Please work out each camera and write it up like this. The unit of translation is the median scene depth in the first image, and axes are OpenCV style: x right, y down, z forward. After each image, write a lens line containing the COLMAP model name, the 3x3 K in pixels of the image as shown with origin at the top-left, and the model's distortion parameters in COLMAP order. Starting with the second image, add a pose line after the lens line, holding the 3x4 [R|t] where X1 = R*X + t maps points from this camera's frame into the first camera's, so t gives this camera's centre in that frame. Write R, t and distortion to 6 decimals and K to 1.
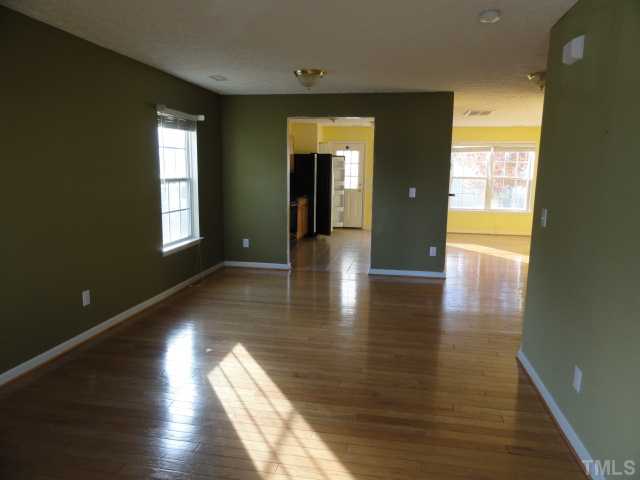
lens RADIAL K [[453.9, 0, 321.1], [0, 453.9, 242.2], [0, 0, 1]] dist [-0.000897, -0.001549]
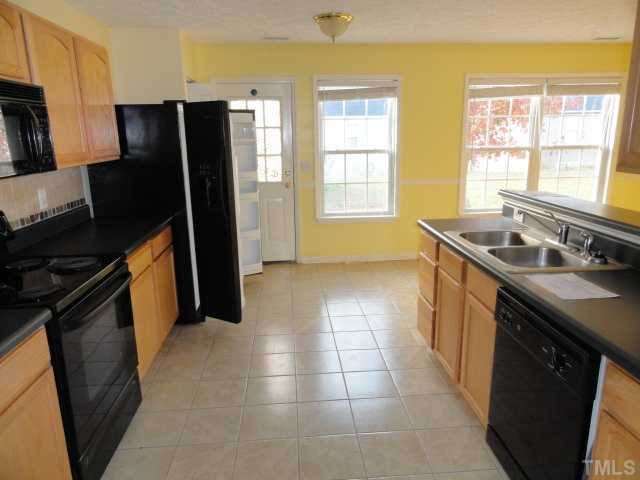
lens RADIAL K [[429.1, 0, 318.4], [0, 429.1, 234.8], [0, 0, 1]] dist [0.008892, -0.003271]
pose [[0.965186, -0.089262, 0.245863, 0.001524], [0.074708, 0.994890, 0.067917, -0.095820], [-0.250669, -0.047185, 0.966922, 0.589159]]
